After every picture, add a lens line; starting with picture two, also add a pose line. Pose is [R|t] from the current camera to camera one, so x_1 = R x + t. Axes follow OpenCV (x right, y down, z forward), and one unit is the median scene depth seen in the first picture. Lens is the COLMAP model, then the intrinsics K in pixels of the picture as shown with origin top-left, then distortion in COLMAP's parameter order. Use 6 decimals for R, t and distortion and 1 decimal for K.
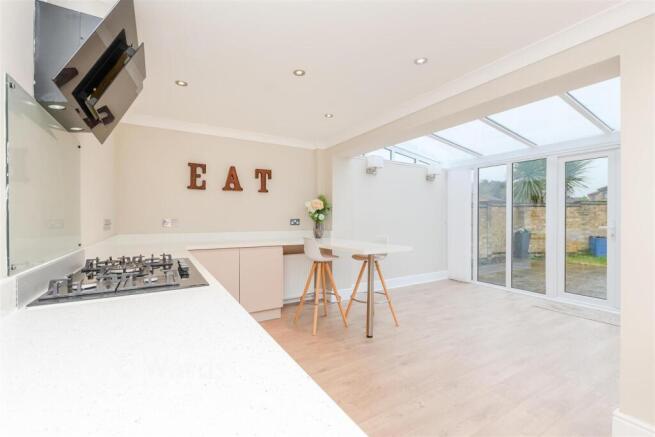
lens RADIAL K [[278.9, 0, 327.5], [0, 278.9, 218.5], [0, 0, 1]] dist [-0.000008, -0.000234]
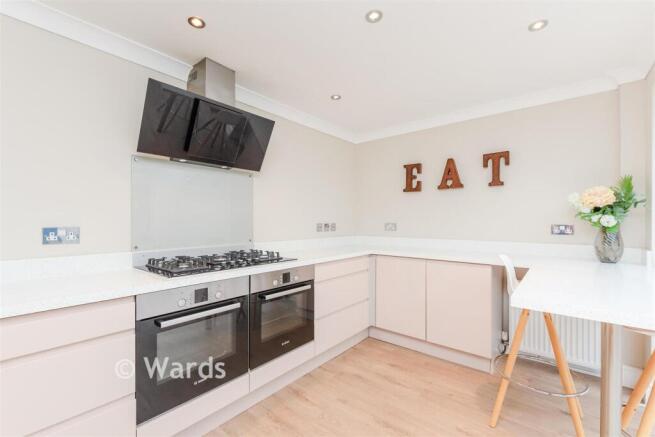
lens RADIAL K [[280.0, 0, 328.7], [0, 280.0, 221.1], [0, 0, 1]] dist [0.001987, 0.000395]
pose [[0.336455, -0.002325, -0.941697, 0.304319], [-0.007162, 0.999962, -0.005028, 0.001068], [0.941672, 0.008437, 0.336426, 0.392623]]
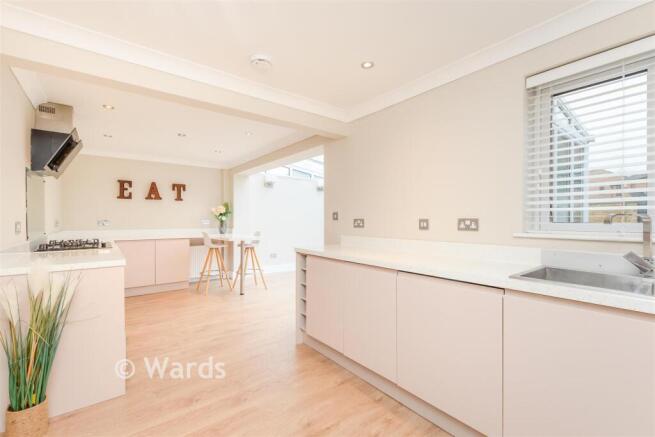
lens RADIAL K [[280.0, 0, 328.7], [0, 280.0, 221.1], [0, 0, 1]] dist [0.001987, 0.000395]
pose [[0.990801, -0.000964, 0.135326, 0.335158], [0.000048, 0.999977, 0.006776, -0.001670], [-0.135329, -0.006707, 0.990778, -0.503047]]
